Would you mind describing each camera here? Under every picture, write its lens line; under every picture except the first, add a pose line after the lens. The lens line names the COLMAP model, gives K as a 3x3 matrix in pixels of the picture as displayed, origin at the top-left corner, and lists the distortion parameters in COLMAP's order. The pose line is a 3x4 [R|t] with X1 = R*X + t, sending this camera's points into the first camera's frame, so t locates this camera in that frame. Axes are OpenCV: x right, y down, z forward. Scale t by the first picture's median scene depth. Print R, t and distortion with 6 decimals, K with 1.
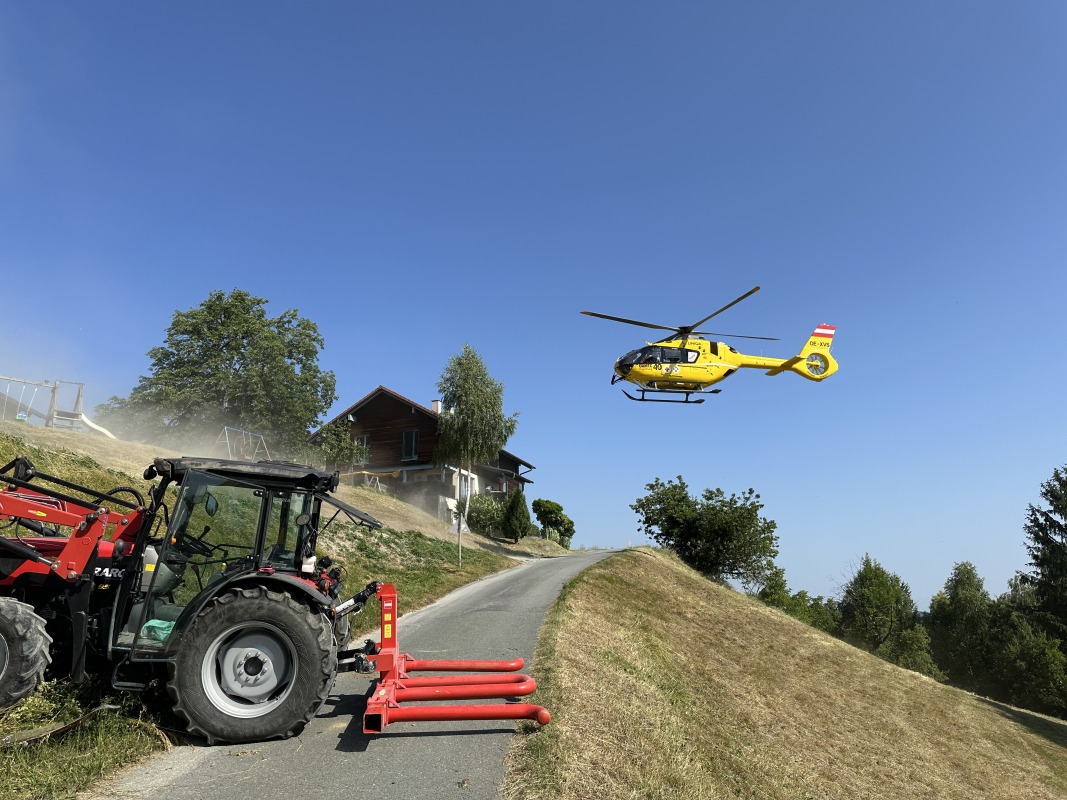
lens RADIAL K [[733.9, 0, 528.5], [0, 733.9, 396.8], [0, 0, 1]] dist [0.118764, -0.195574]
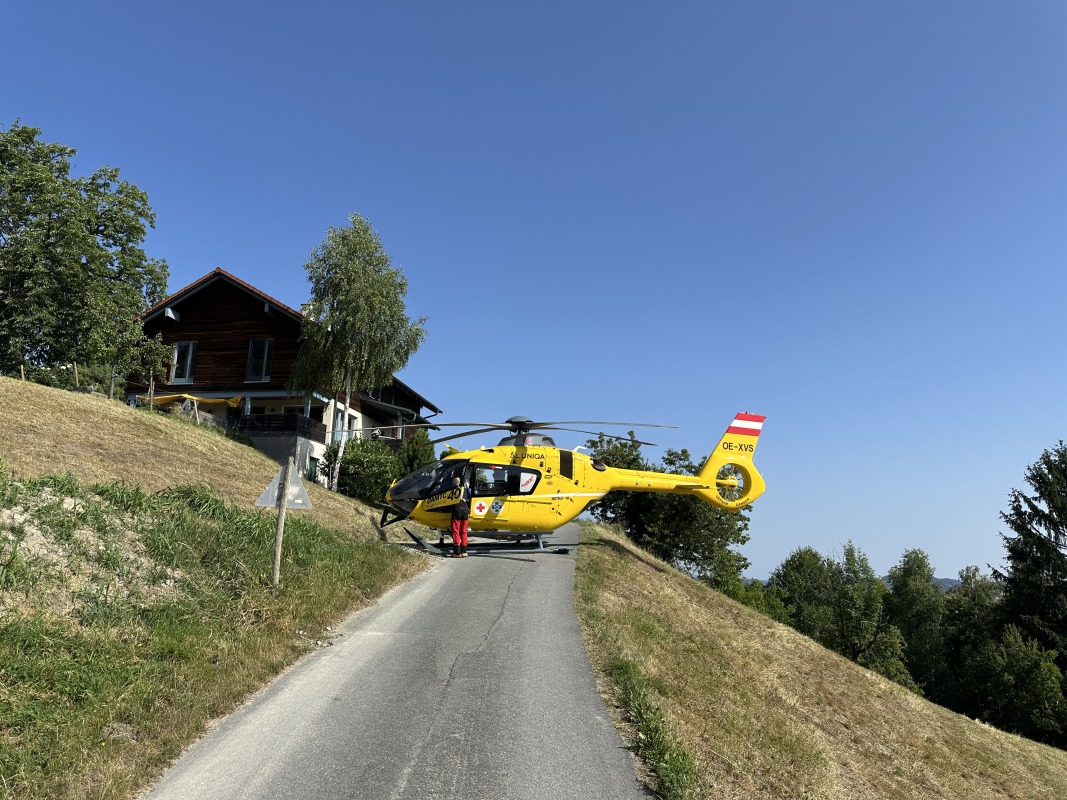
lens RADIAL K [[733.9, 0, 528.5], [0, 733.9, 396.8], [0, 0, 1]] dist [0.118764, -0.195574]
pose [[0.988381, 0.064528, 0.137617, -0.008913], [-0.071697, 0.996281, 0.047785, 0.041604], [-0.134022, -0.057097, 0.989332, 0.254415]]
